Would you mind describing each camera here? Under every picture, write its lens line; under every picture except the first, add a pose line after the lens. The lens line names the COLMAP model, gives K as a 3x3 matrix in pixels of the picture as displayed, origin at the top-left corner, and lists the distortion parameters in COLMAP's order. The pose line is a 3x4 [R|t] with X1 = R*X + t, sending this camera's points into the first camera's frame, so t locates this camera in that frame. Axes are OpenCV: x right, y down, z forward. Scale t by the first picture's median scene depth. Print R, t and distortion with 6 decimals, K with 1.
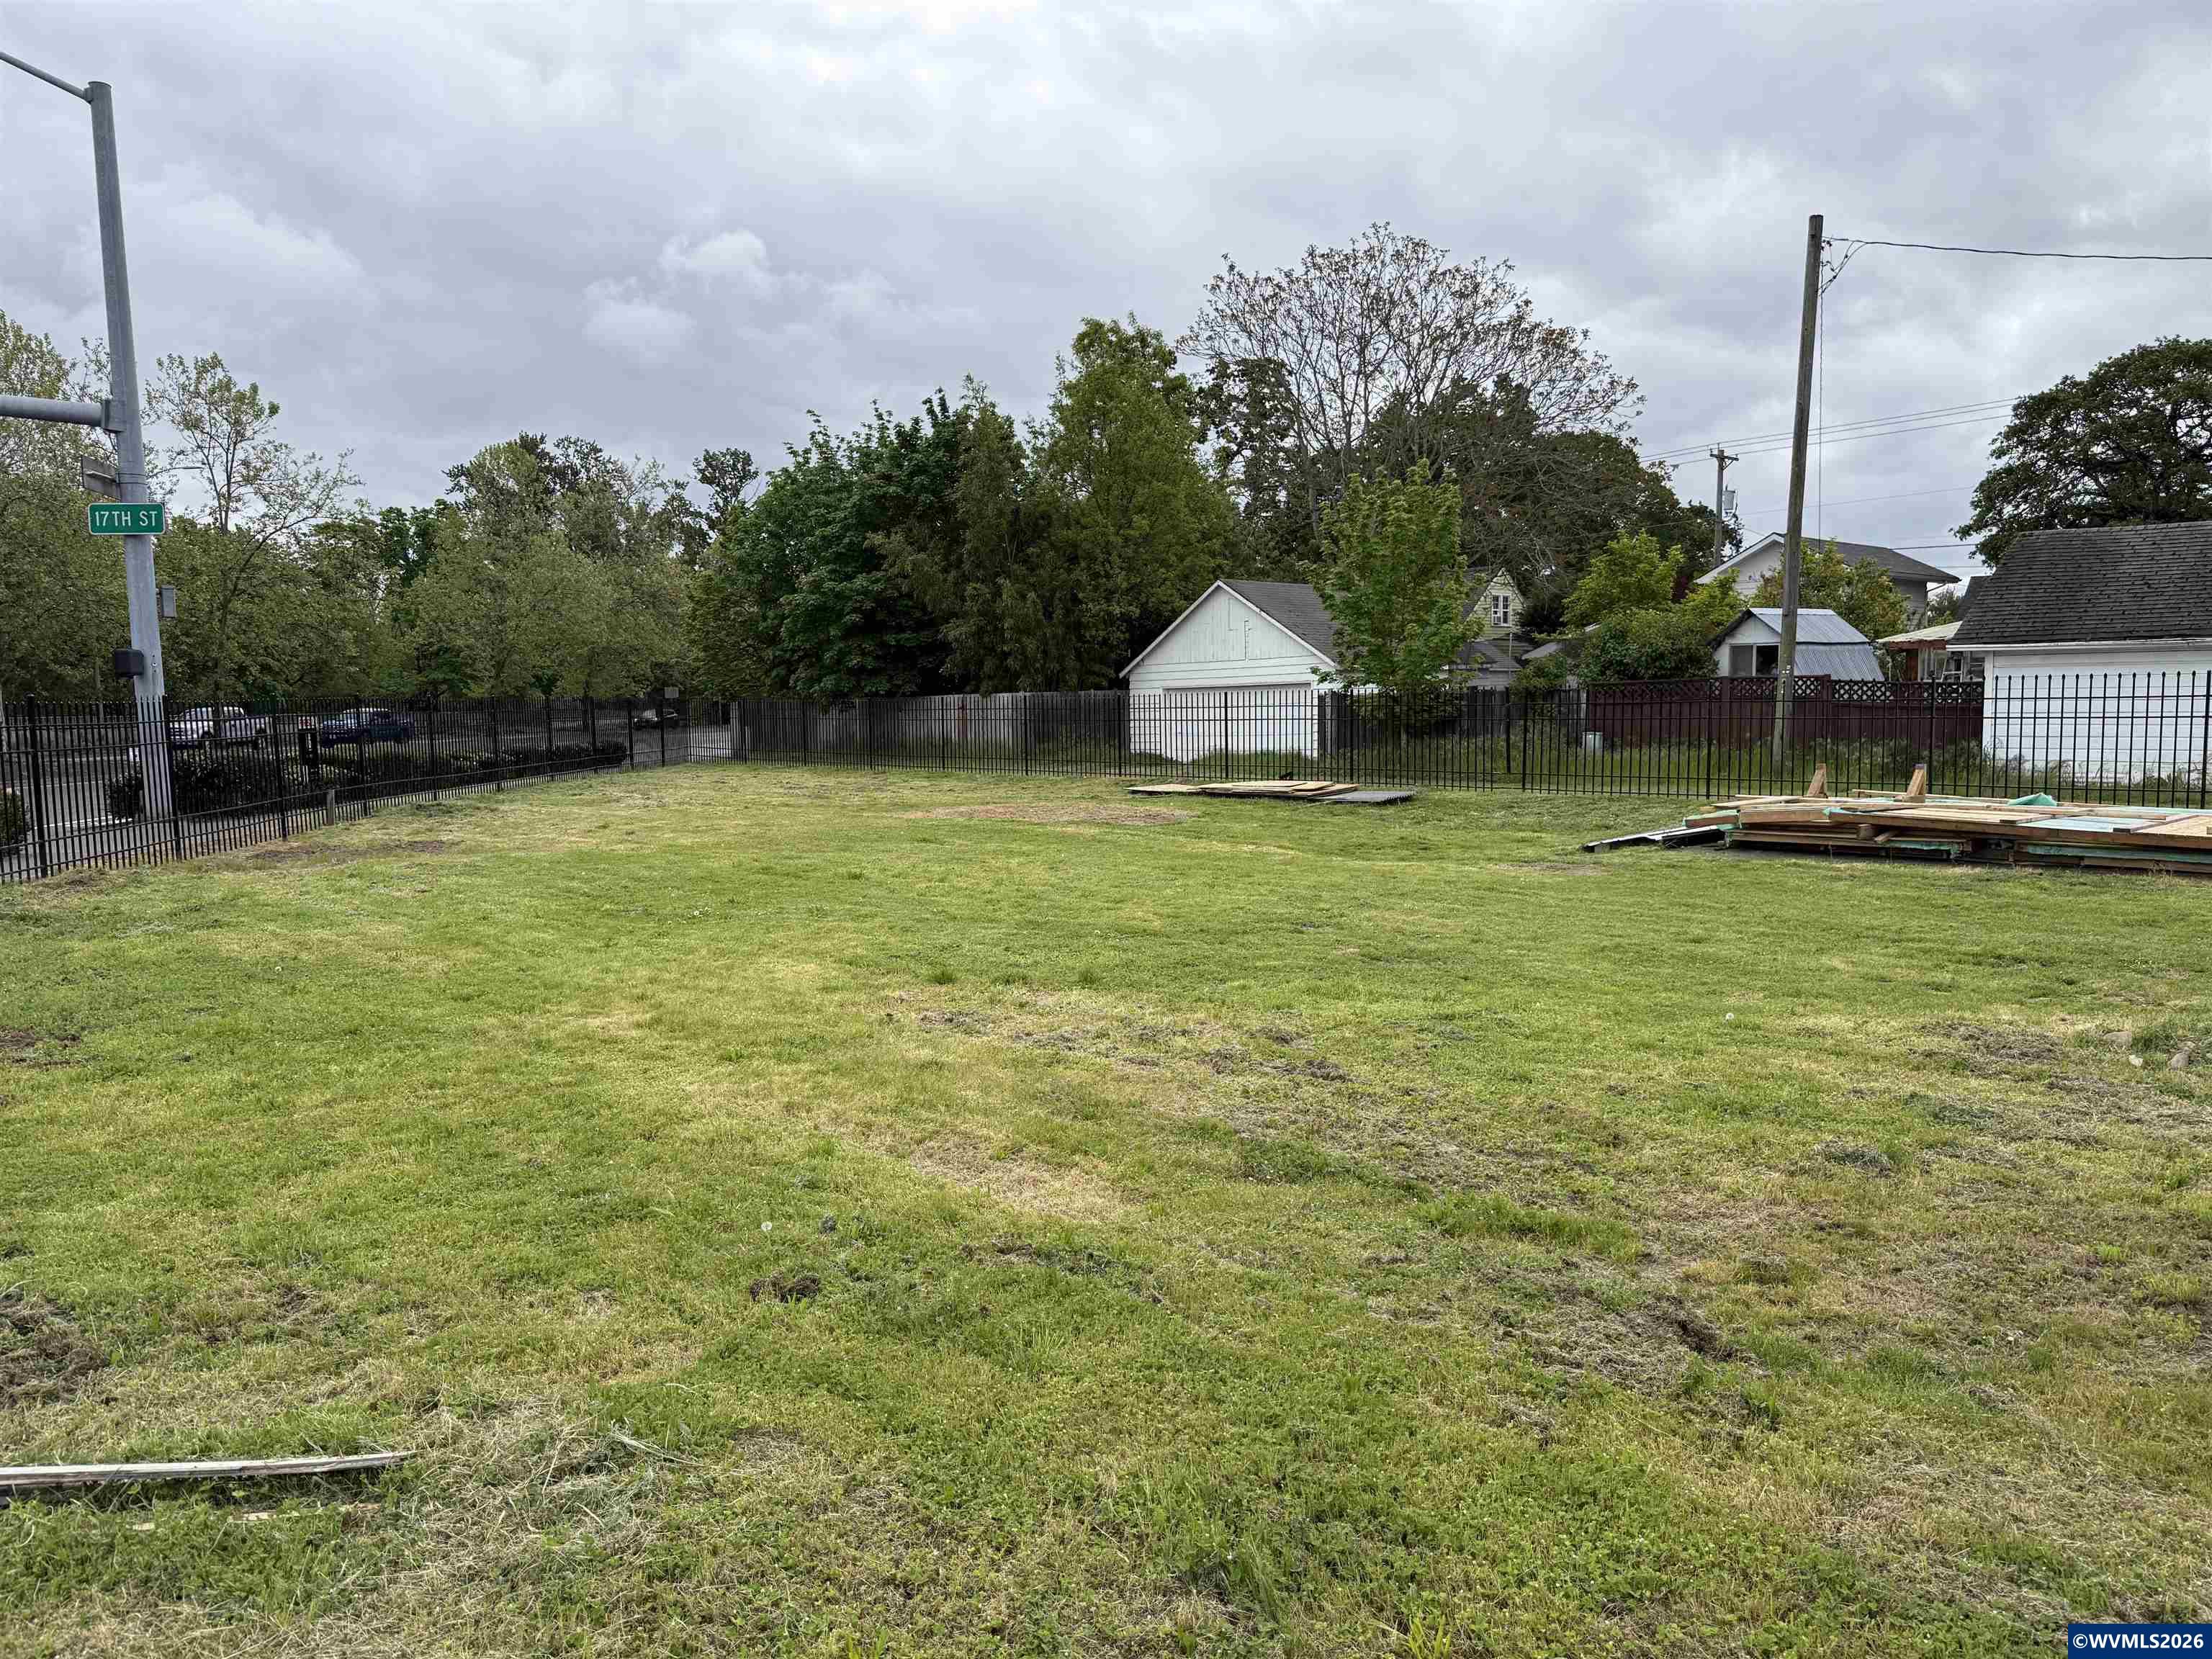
lens RADIAL K [[1553.0, 0, 1097.5], [0, 1553.0, 840.6], [0, 0, 1]] dist [0.101045, -0.181644]
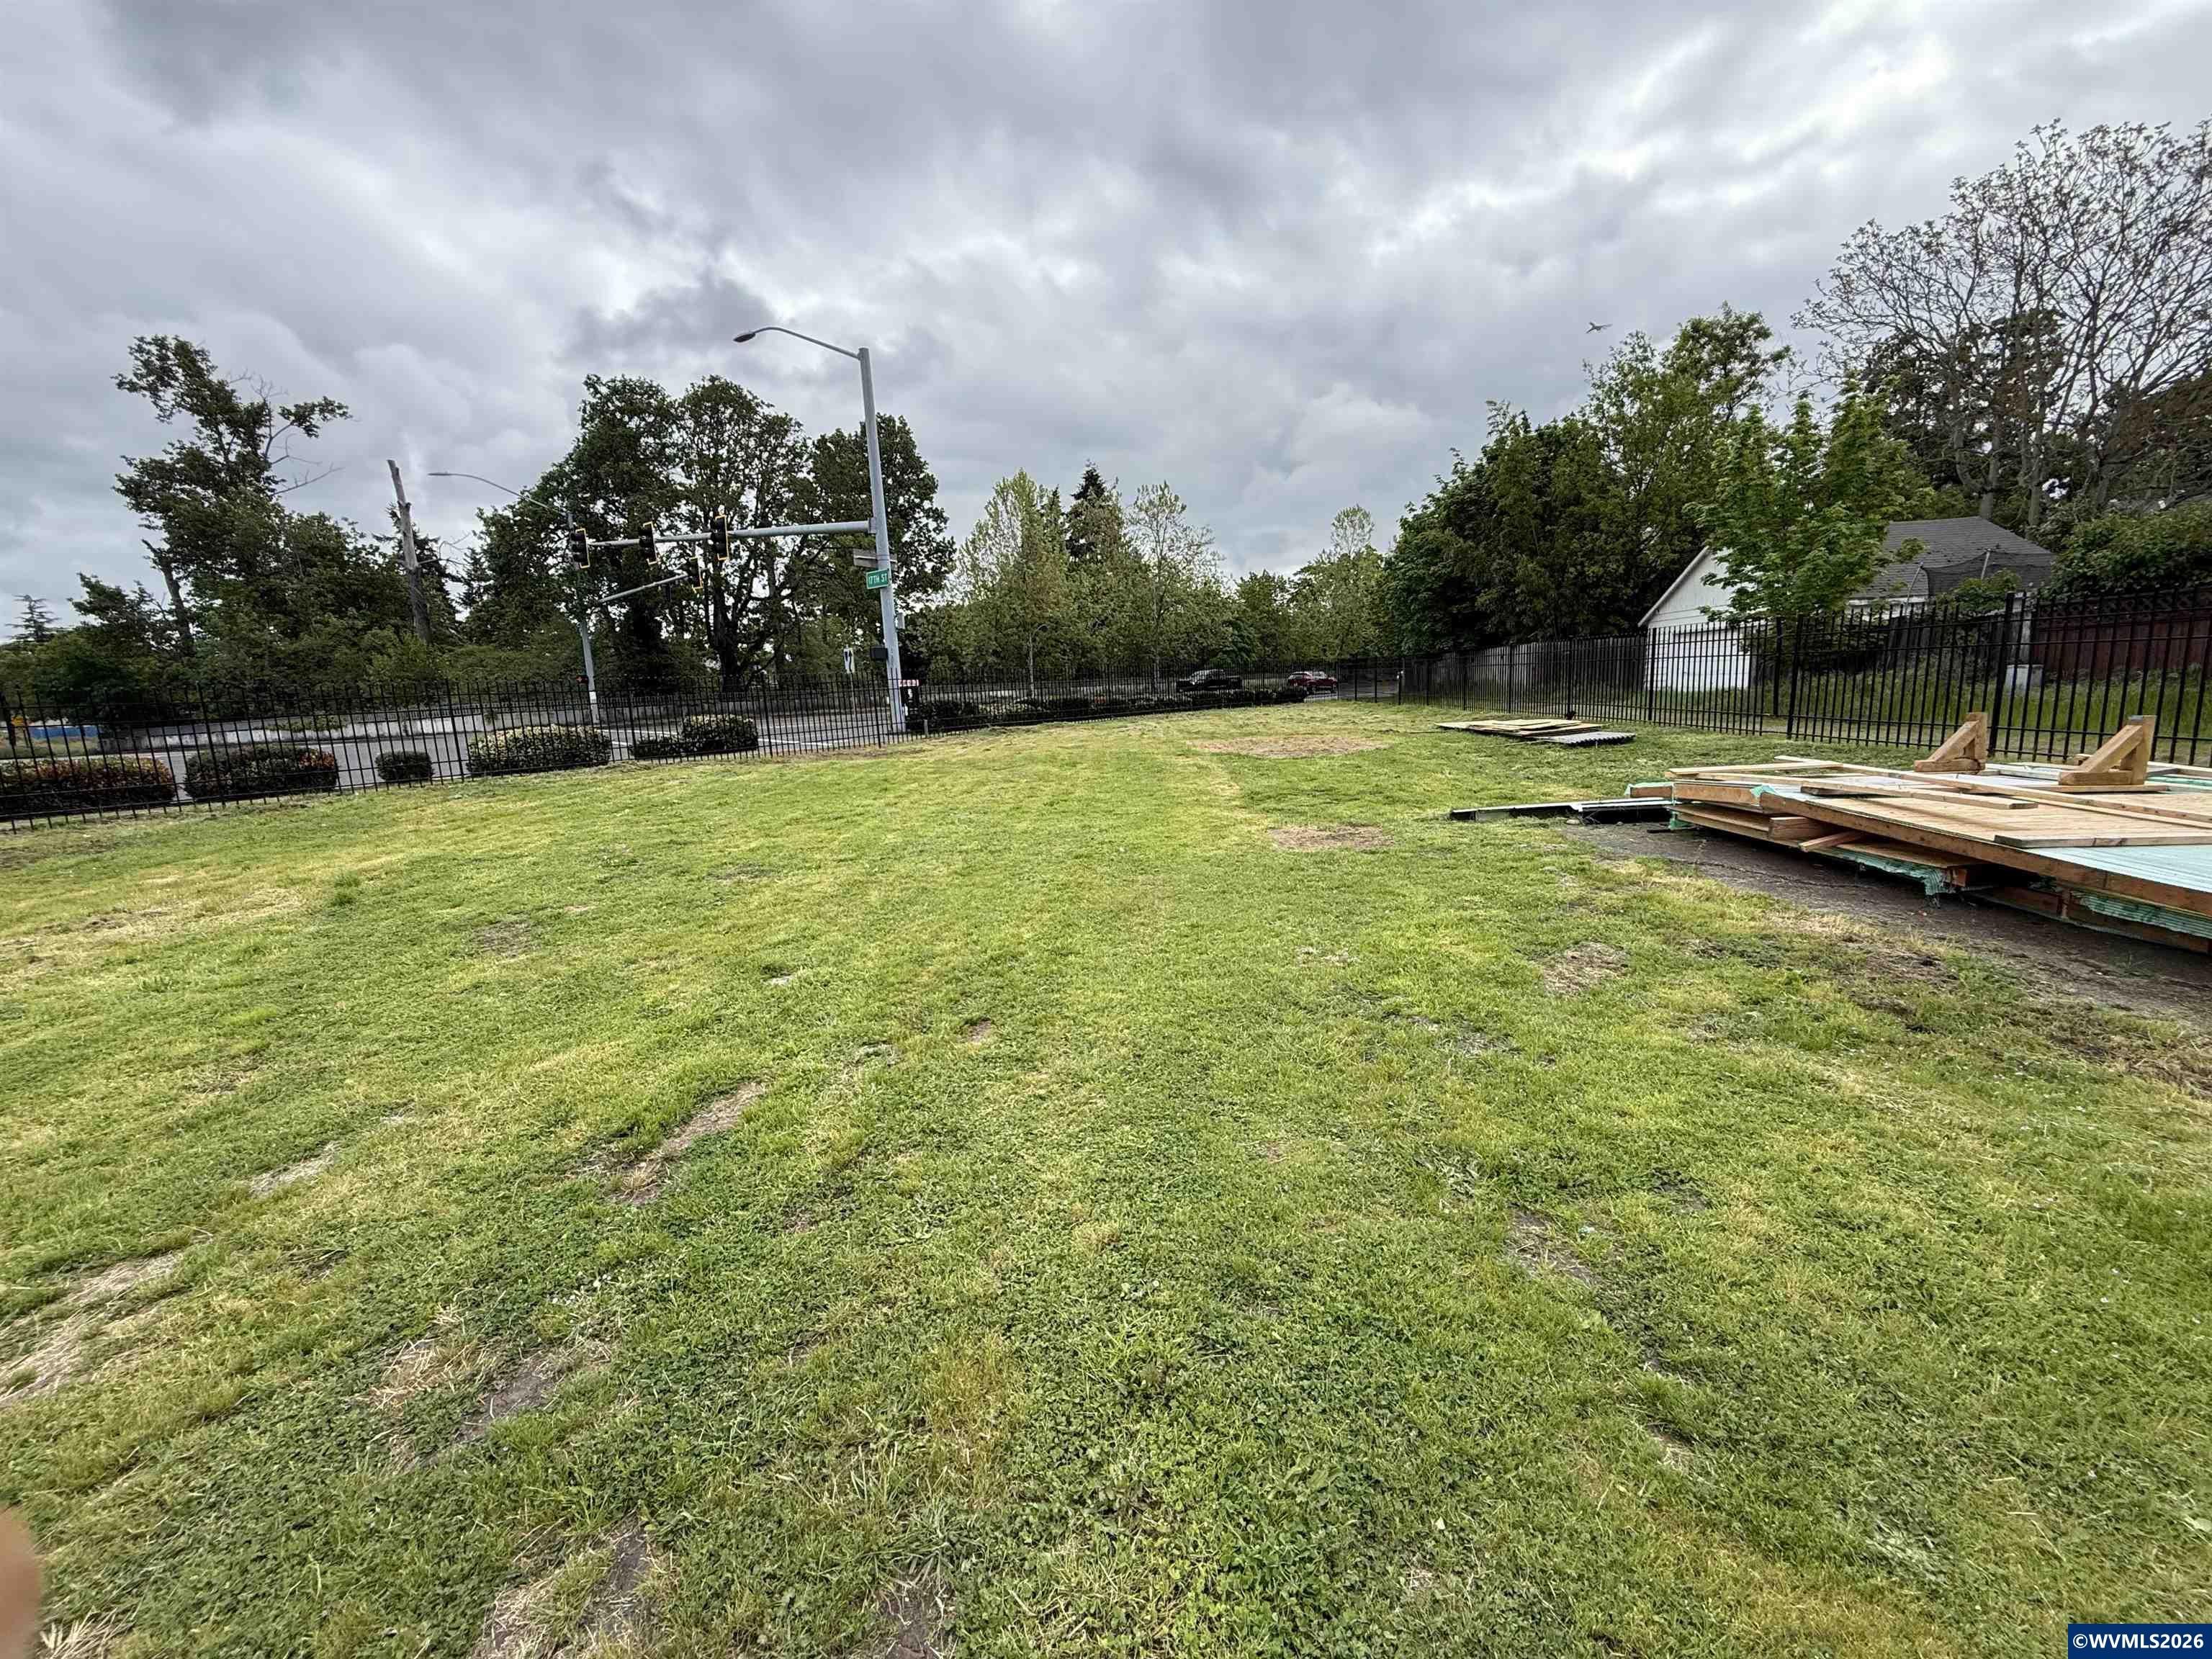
lens RADIAL K [[874.1, 0, 1109.2], [0, 874.1, 828.2], [0, 0, 1]] dist [-0.007493, -0.000173]
pose [[0.710780, 0.098652, -0.696462, 0.191953], [-0.028956, 0.993381, 0.111159, -0.012819], [0.702818, -0.058842, 0.708932, 0.210510]]
